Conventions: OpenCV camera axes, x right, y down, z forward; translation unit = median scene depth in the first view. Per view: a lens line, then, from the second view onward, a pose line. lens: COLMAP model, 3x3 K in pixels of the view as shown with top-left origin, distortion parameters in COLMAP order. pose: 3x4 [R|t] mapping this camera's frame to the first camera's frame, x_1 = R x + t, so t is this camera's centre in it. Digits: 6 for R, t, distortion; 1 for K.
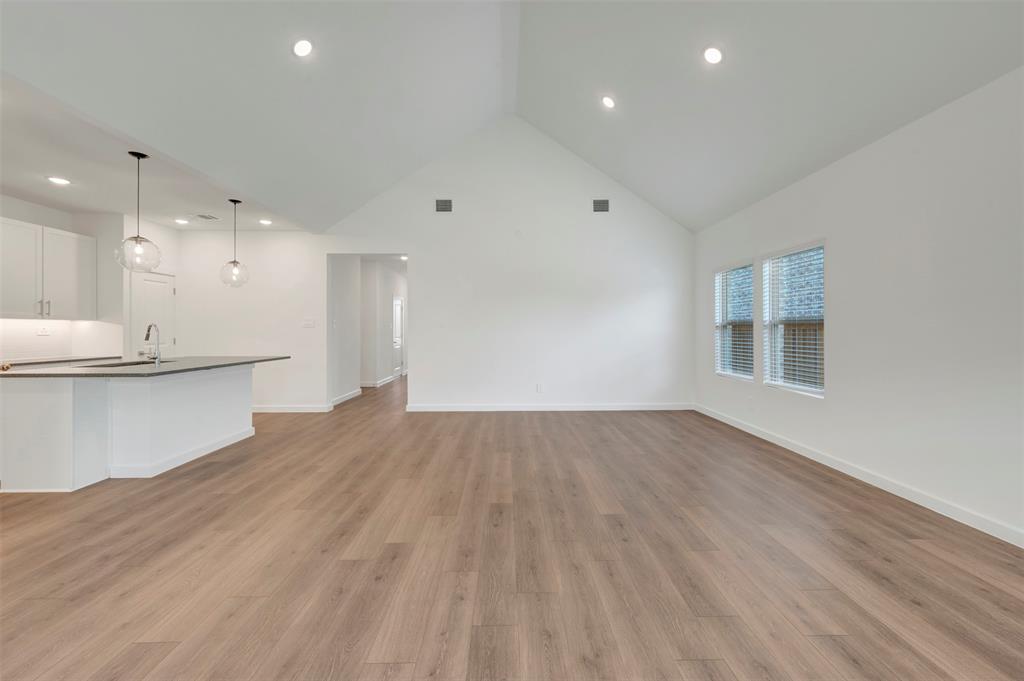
lens RADIAL K [[406.9, 0, 510.0], [0, 406.9, 330.2], [0, 0, 1]] dist [-0.002398, 0.000447]
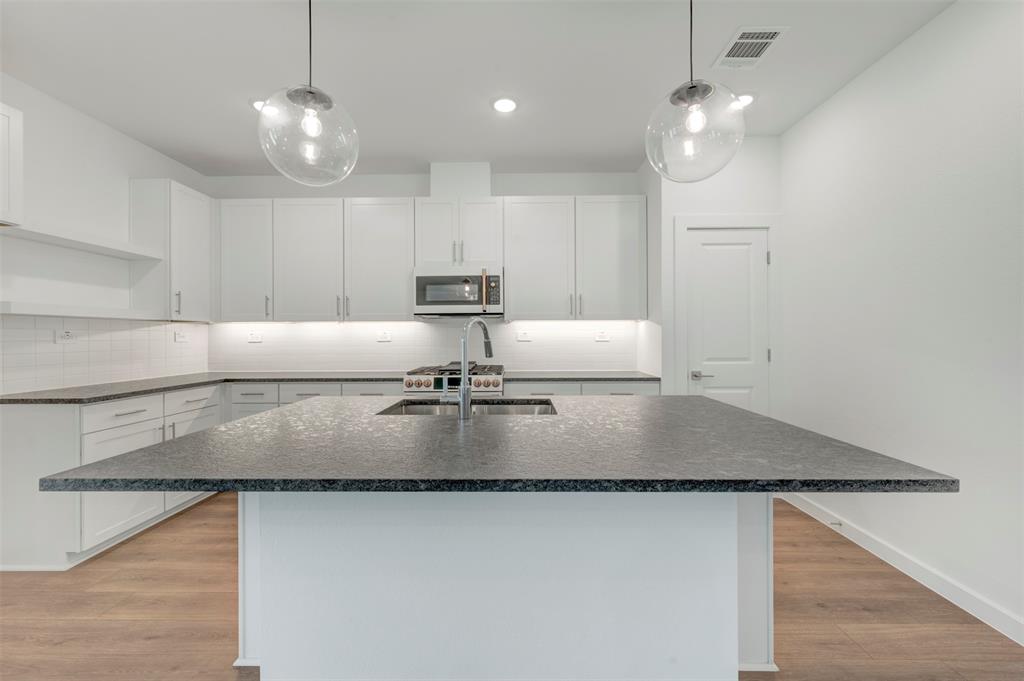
lens RADIAL K [[406.9, 0, 507.6], [0, 406.9, 338.5], [0, 0, 1]] dist [-0.002398, 0.000447]
pose [[-0.026708, 0.004277, -0.999634, -0.494317], [0.004587, 0.999981, 0.004156, 0.003382], [0.999633, -0.004474, -0.026727, 1.106563]]
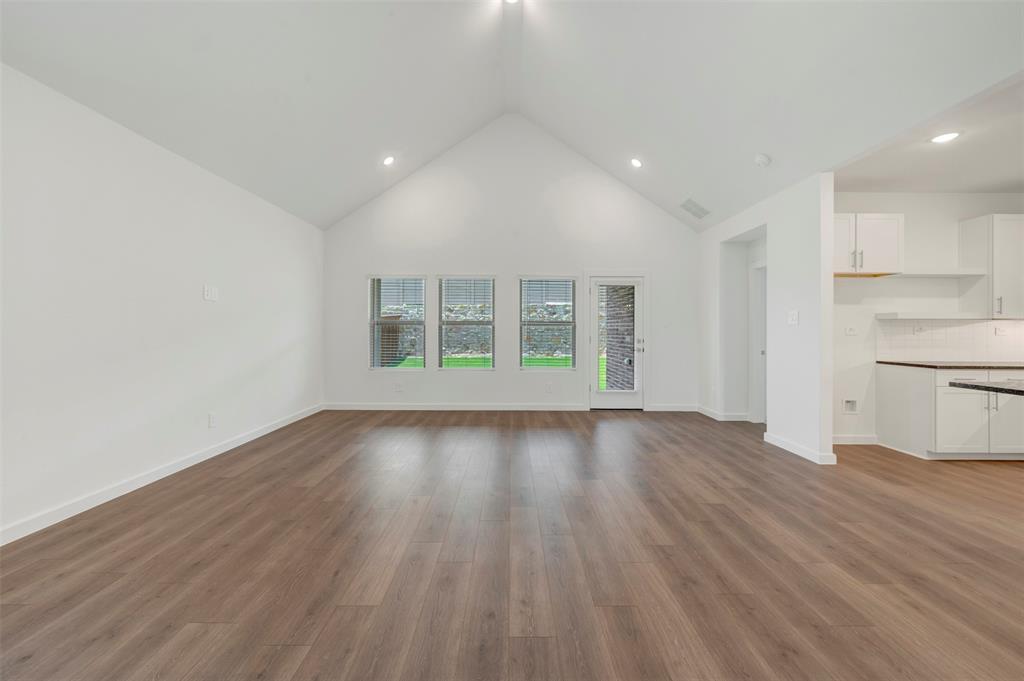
lens RADIAL K [[406.9, 0, 516.5], [0, 406.9, 328.1], [0, 0, 1]] dist [-0.002398, 0.000447]
pose [[-0.999981, -0.002669, -0.005582, -0.001055], [-0.002634, 0.999977, -0.006202, 0.002431], [0.005599, -0.006187, -0.999965, 1.496437]]
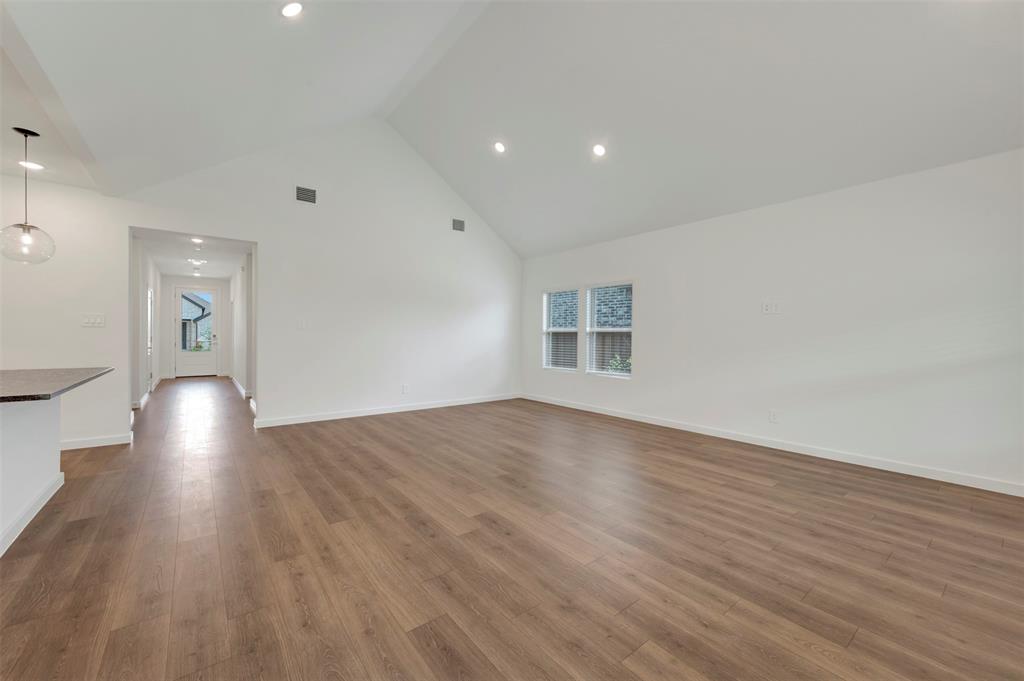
lens RADIAL K [[406.9, 0, 510.6], [0, 406.9, 339.4], [0, 0, 1]] dist [-0.002398, 0.000447]
pose [[0.795369, 0.002953, 0.606118, -0.568072], [-0.011125, 0.999891, 0.009727, 0.000506], [-0.606024, -0.014480, 0.795315, 0.005917]]
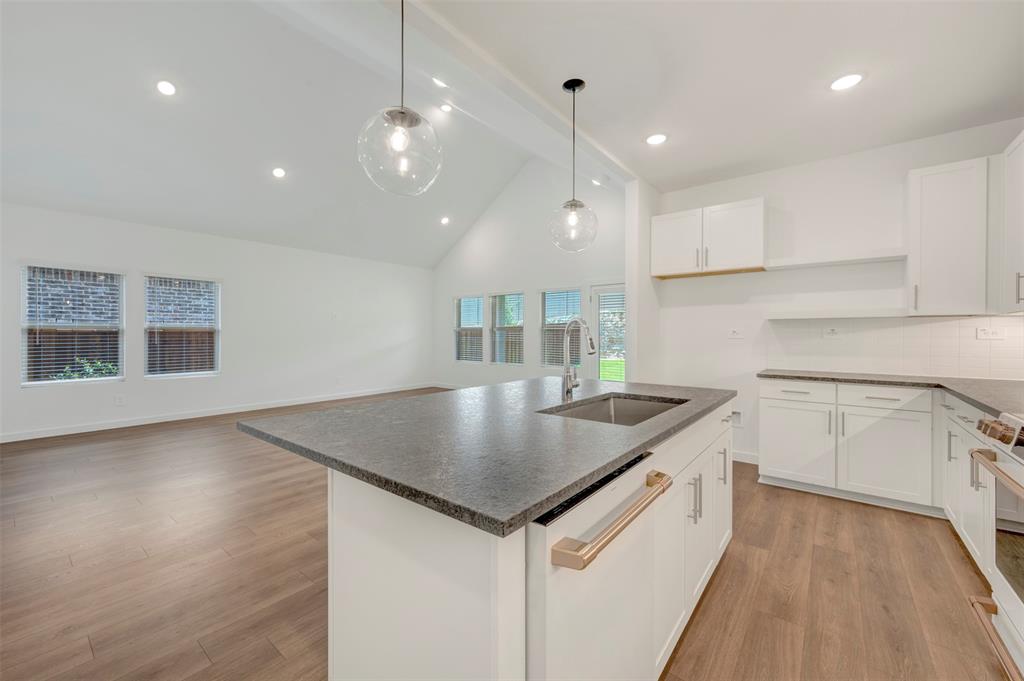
lens RADIAL K [[406.9, 0, 514.8], [0, 406.9, 331.9], [0, 0, 1]] dist [-0.002398, 0.000447]
pose [[-0.783752, 0.004590, 0.621056, -1.177436], [-0.000330, 0.999969, -0.007806, 0.003693], [-0.621073, -0.006323, -0.783727, 1.502770]]
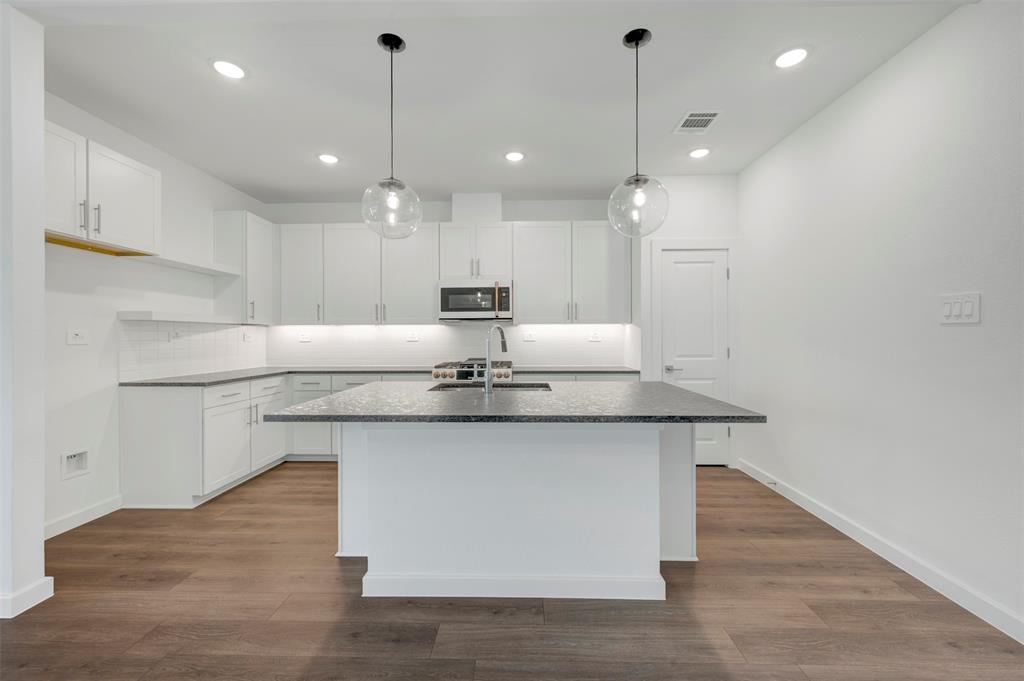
lens RADIAL K [[406.9, 0, 508.8], [0, 406.9, 339.1], [0, 0, 1]] dist [-0.002398, 0.000447]
pose [[-0.037976, 0.004445, -0.999269, -0.296781], [0.003492, 0.999985, 0.004316, 0.003032], [0.999273, -0.003325, -0.037991, 1.105194]]
